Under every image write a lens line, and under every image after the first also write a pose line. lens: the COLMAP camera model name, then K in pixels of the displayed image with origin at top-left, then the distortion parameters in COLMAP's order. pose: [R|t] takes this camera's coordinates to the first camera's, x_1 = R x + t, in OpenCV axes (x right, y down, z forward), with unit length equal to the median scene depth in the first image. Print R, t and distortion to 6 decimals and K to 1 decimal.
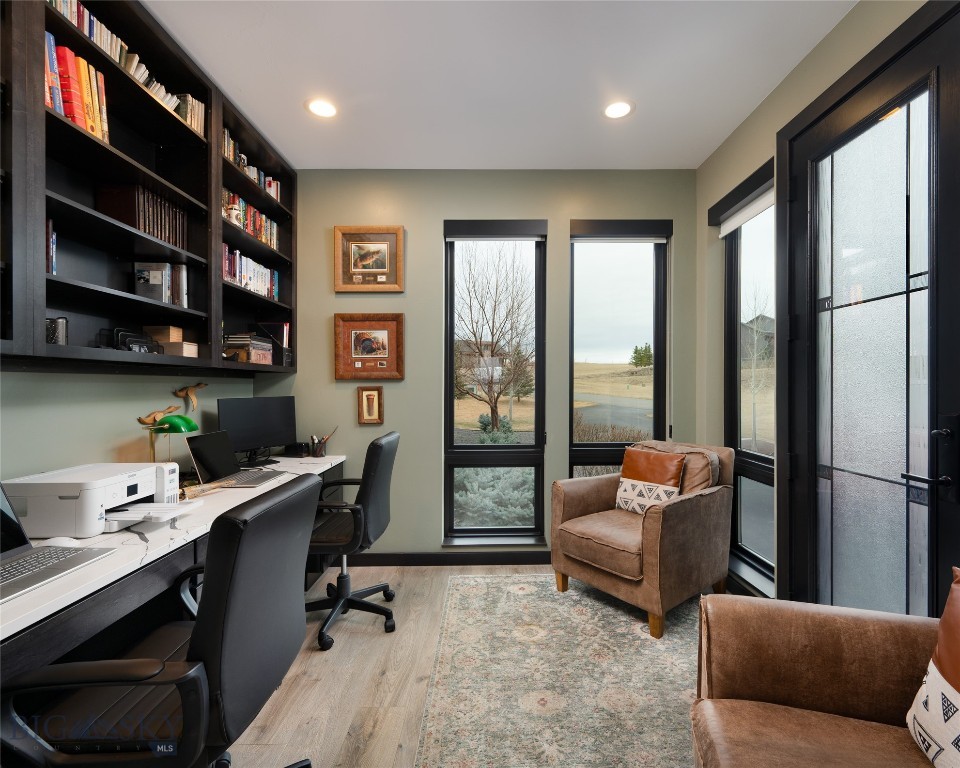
lens RADIAL K [[424.5, 0, 482.9], [0, 424.5, 375.1], [0, 0, 1]] dist [0.001038, 0.000027]
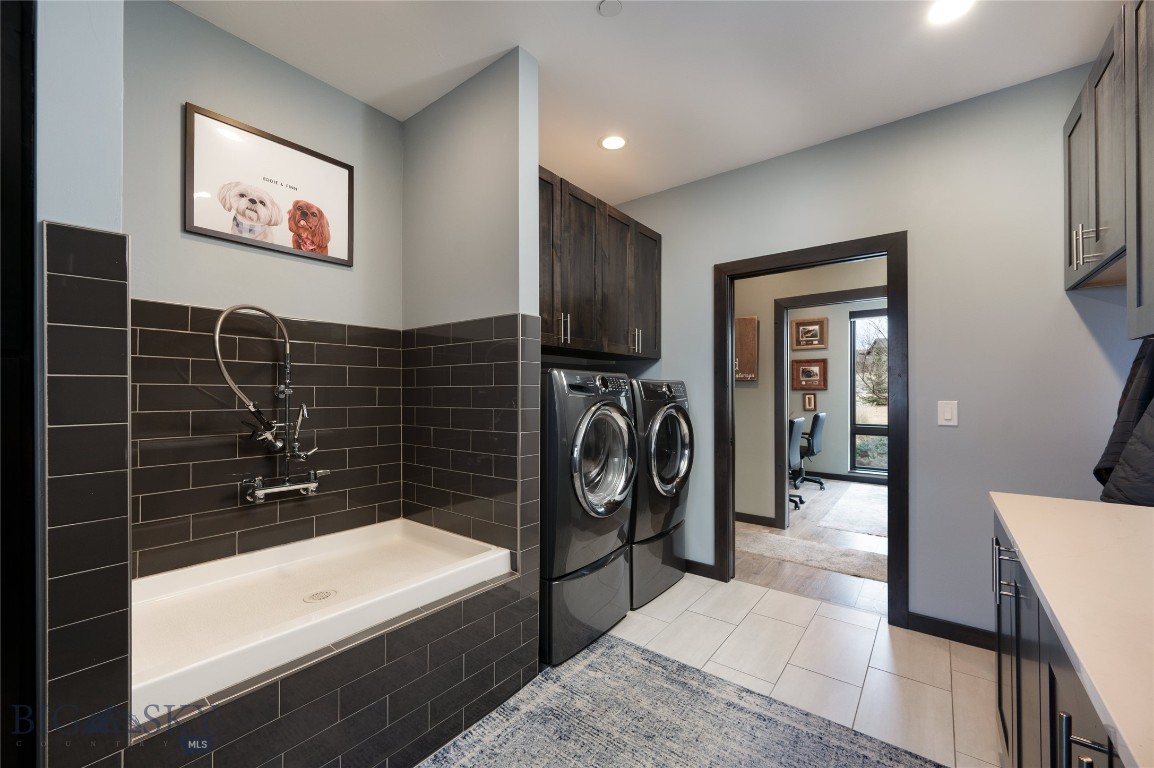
lens RADIAL K [[462.0, 0, 577.6], [0, 462.0, 385.9], [0, 0, 1]] dist [0.000894, 0.000025]
pose [[0.783816, -0.008203, -0.620938, 0.264839], [-0.003699, 0.999833, -0.017877, 0.037546], [0.620982, 0.016309, 0.783655, -1.557134]]
